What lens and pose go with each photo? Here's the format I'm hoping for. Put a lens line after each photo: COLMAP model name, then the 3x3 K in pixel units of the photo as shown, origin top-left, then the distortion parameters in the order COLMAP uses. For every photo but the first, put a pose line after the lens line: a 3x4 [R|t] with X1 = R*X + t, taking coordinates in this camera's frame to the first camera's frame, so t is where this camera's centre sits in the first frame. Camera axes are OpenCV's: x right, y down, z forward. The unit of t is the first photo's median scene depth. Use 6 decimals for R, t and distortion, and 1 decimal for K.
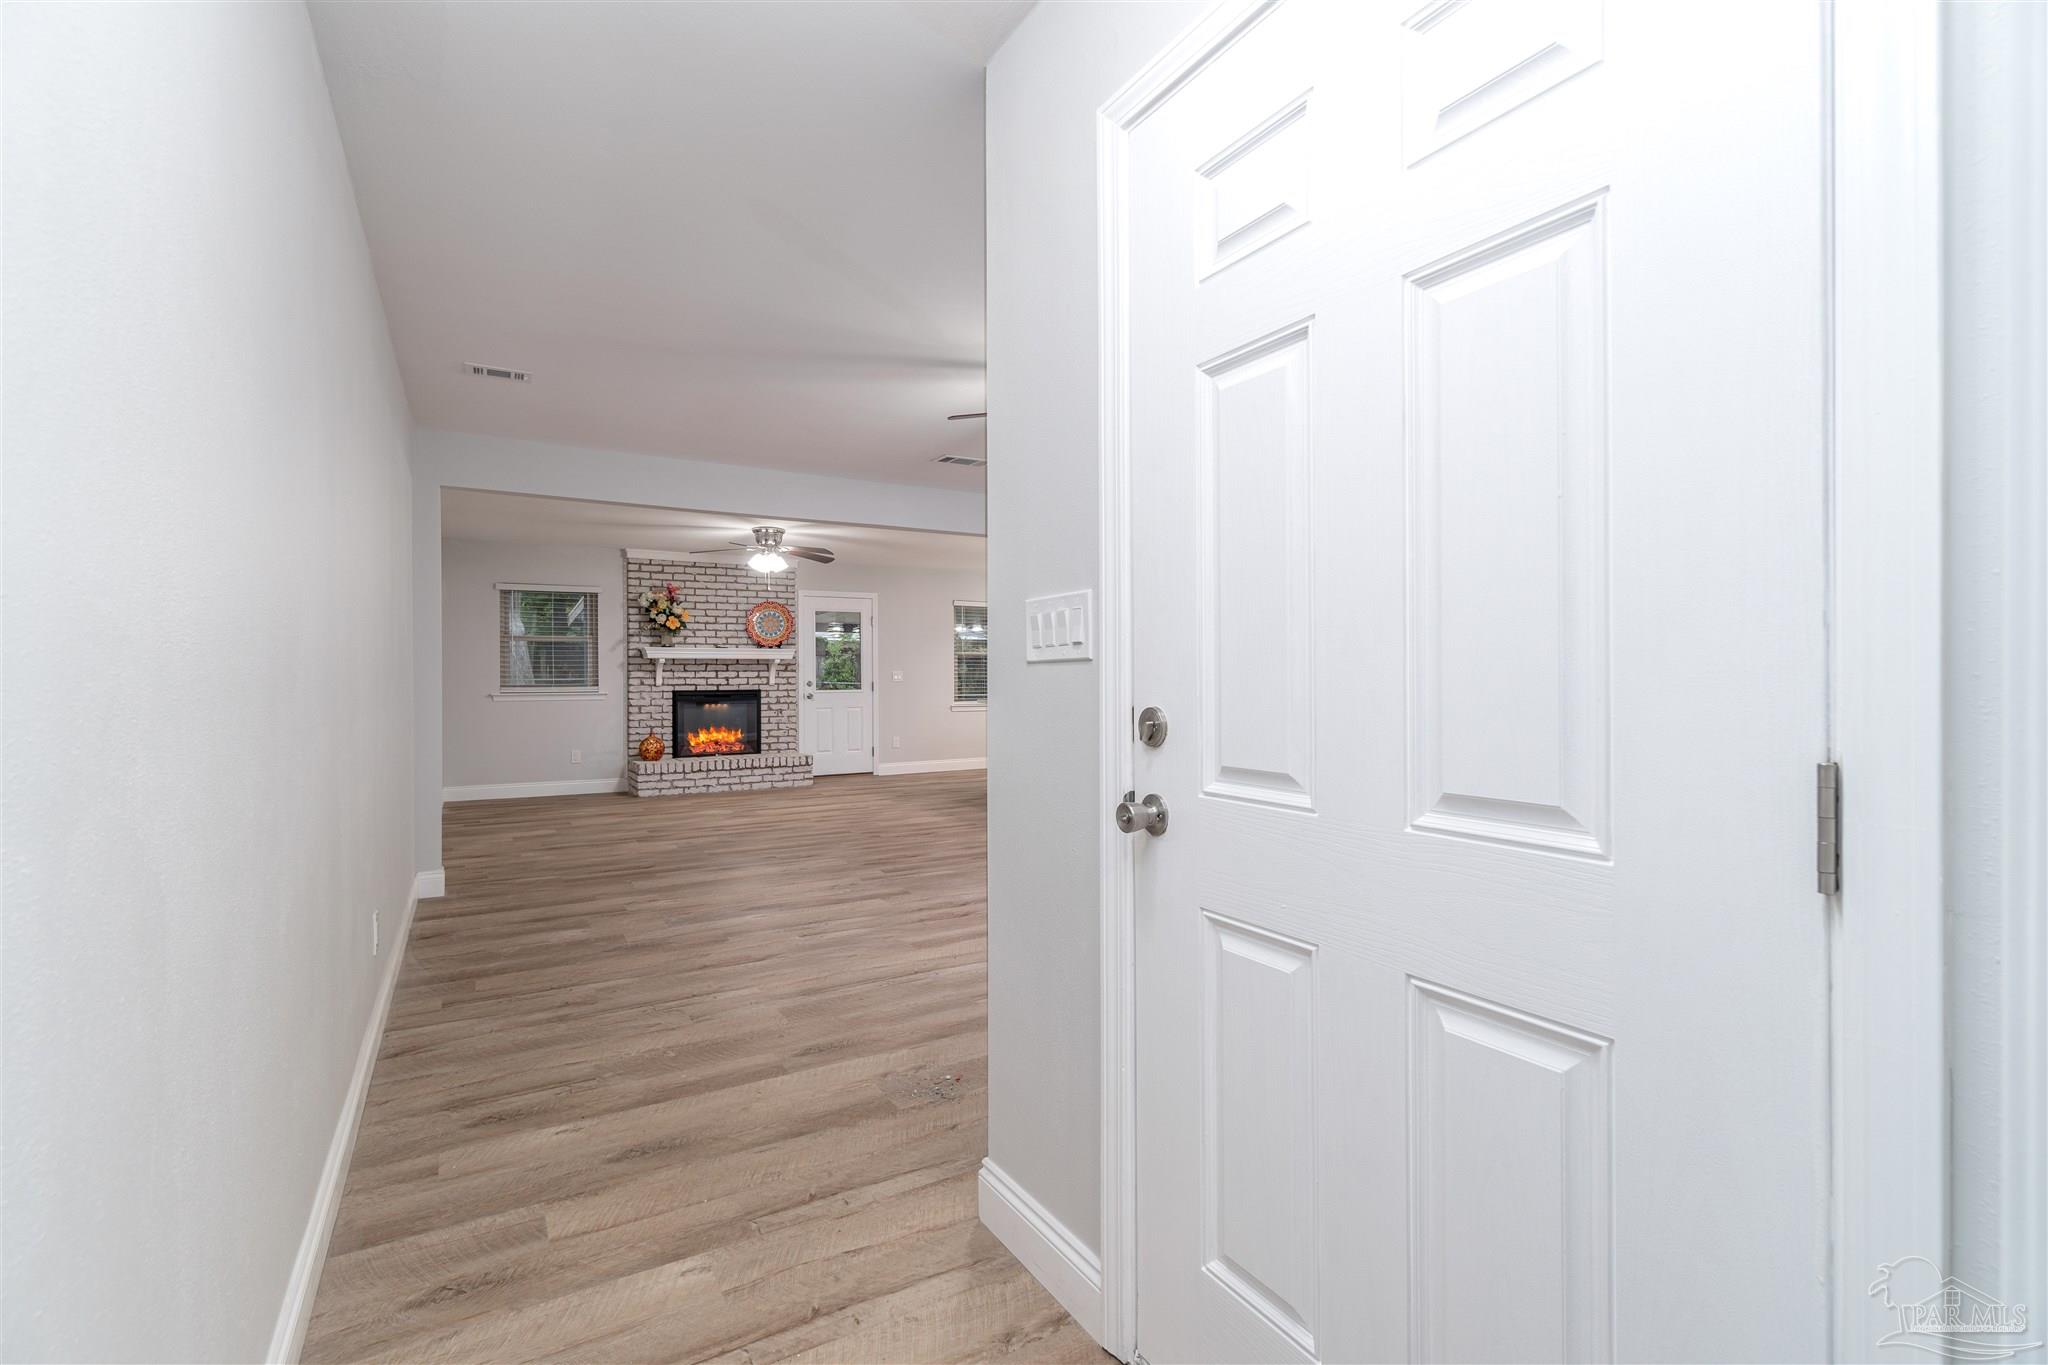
lens RADIAL K [[884.7, 0, 1026.5], [0, 884.7, 682.4], [0, 0, 1]] dist [-0.003158, 0.001484]
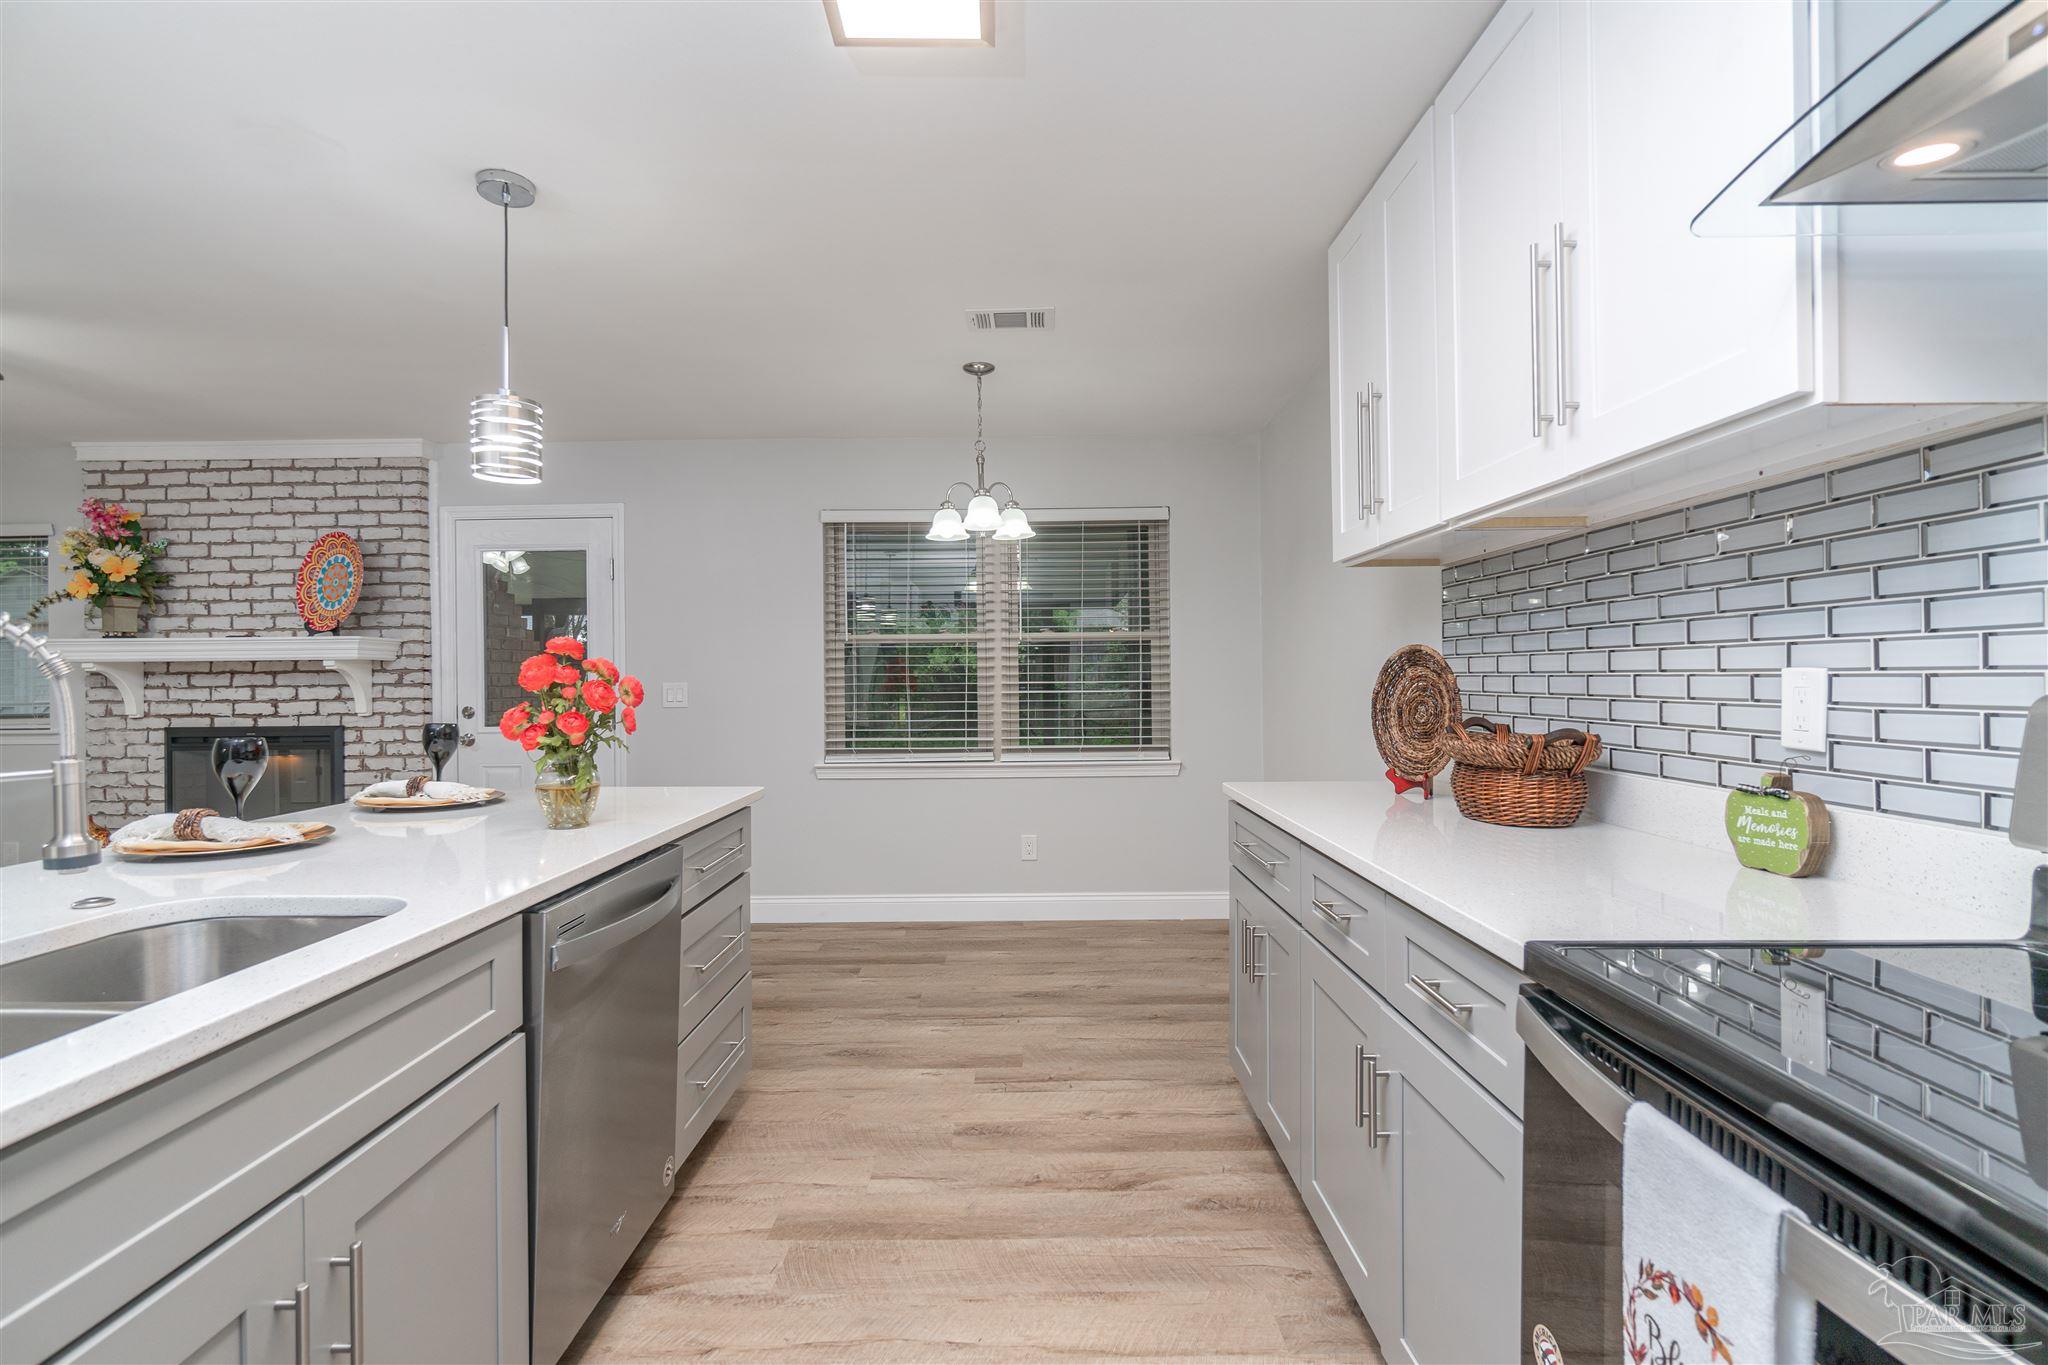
lens RADIAL K [[962.5, 0, 1016.3], [0, 962.5, 676.5], [0, 0, 1]] dist [-0.006153, -0.000339]
pose [[0.849248, -0.003896, -0.527980, 0.280315], [0.001591, 0.999987, -0.004820, -0.015795], [0.527992, 0.003253, 0.849243, 0.812217]]
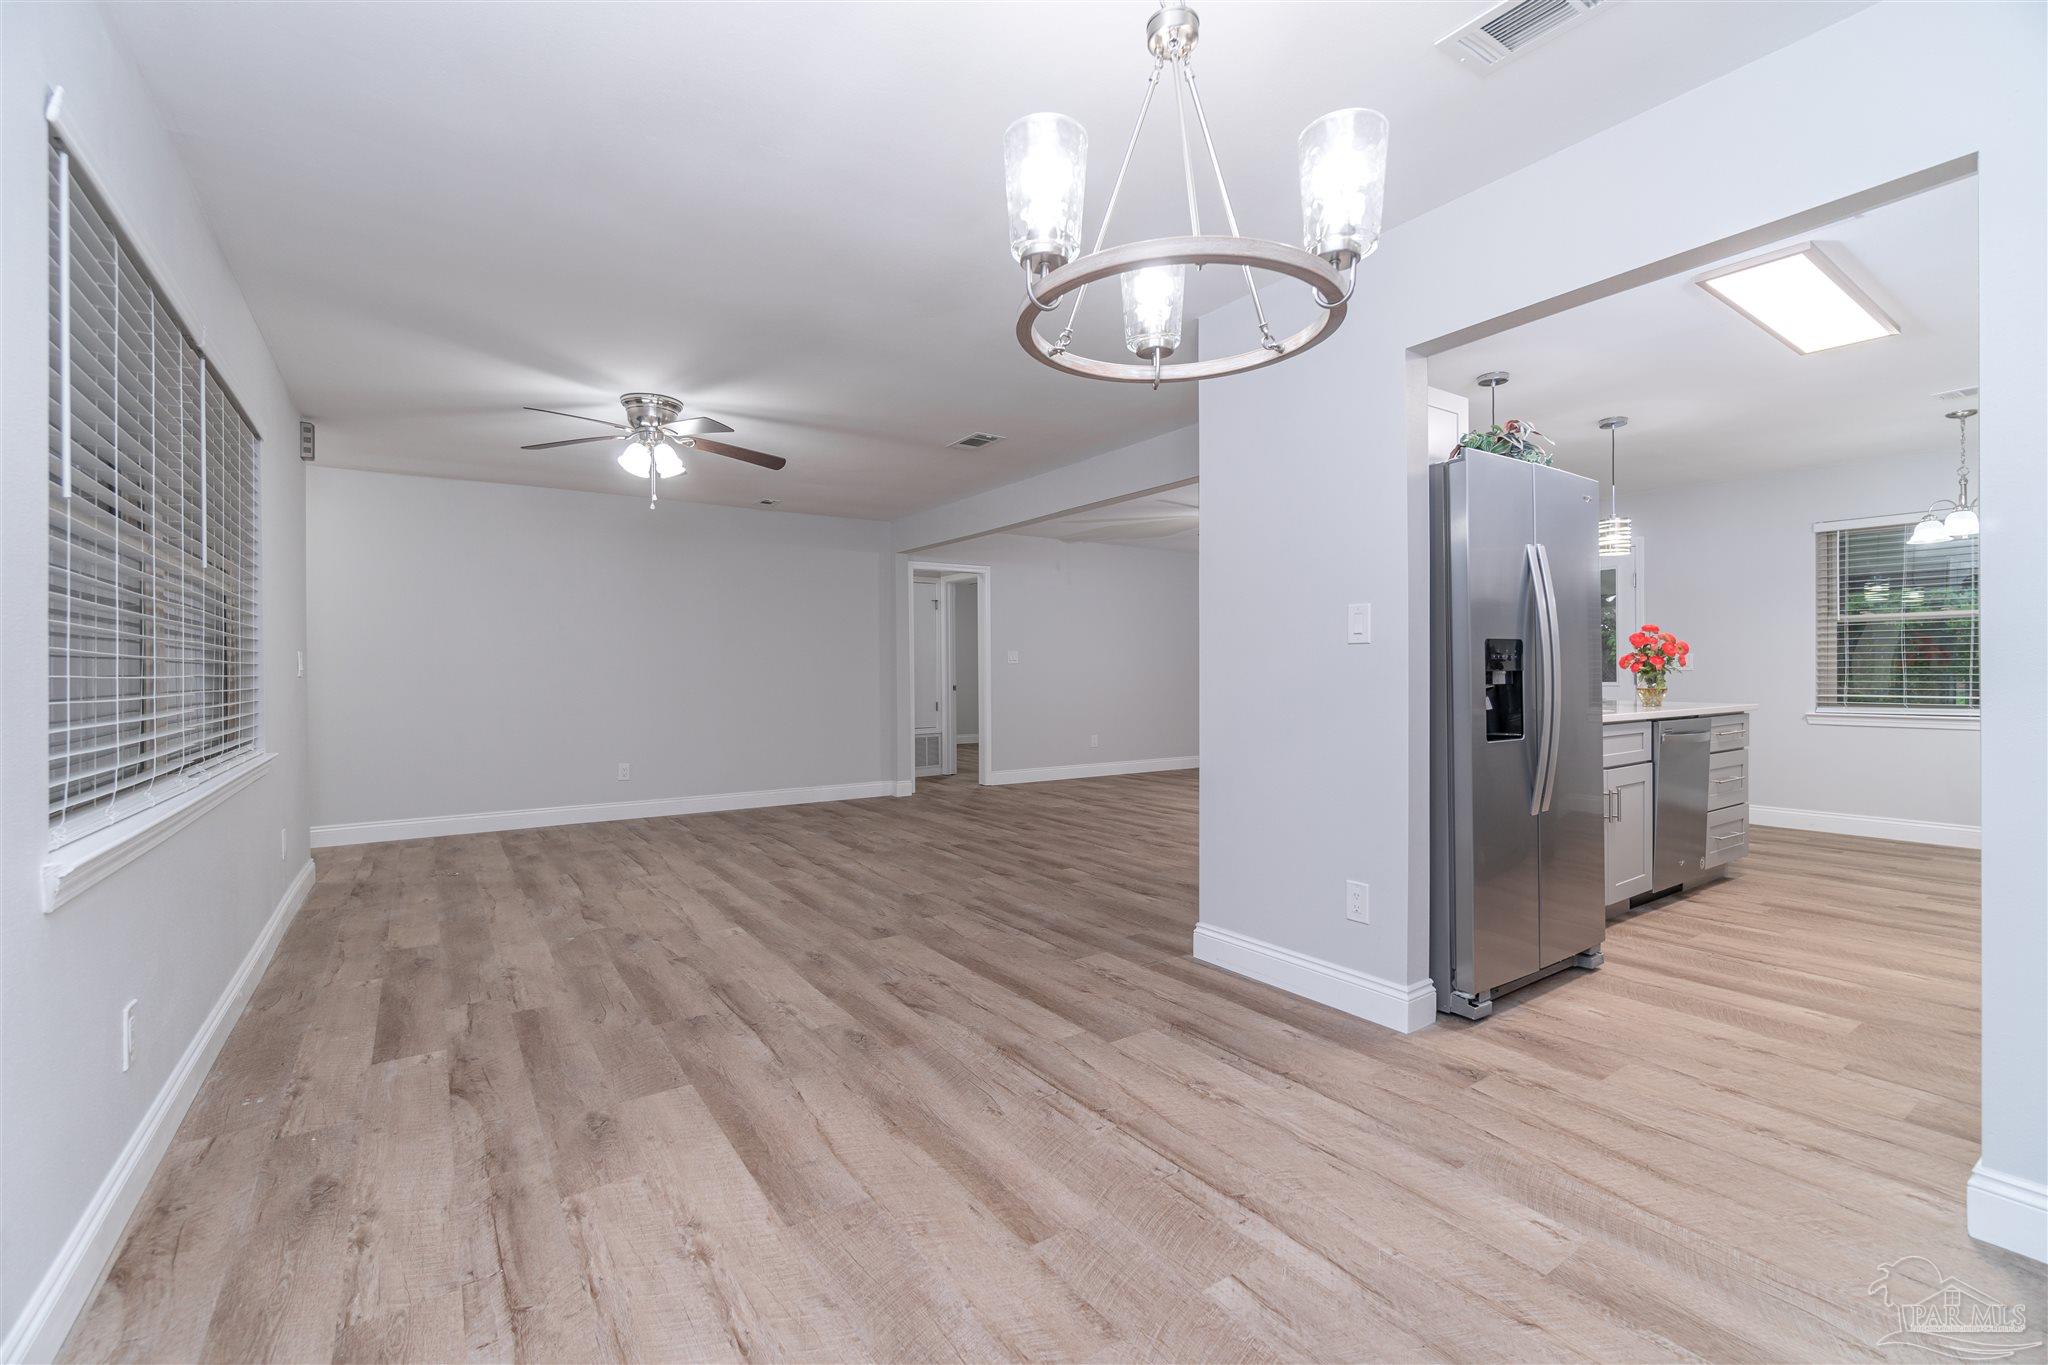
lens RADIAL K [[884.7, 0, 1027.8], [0, 884.7, 673.8], [0, 0, 1]] dist [-0.003158, 0.001484]
pose [[0.062418, 0.006884, -0.998026, 0.532445], [-0.002496, 0.999974, 0.006742, -0.001801], [0.998047, 0.002070, 0.062433, 0.578046]]
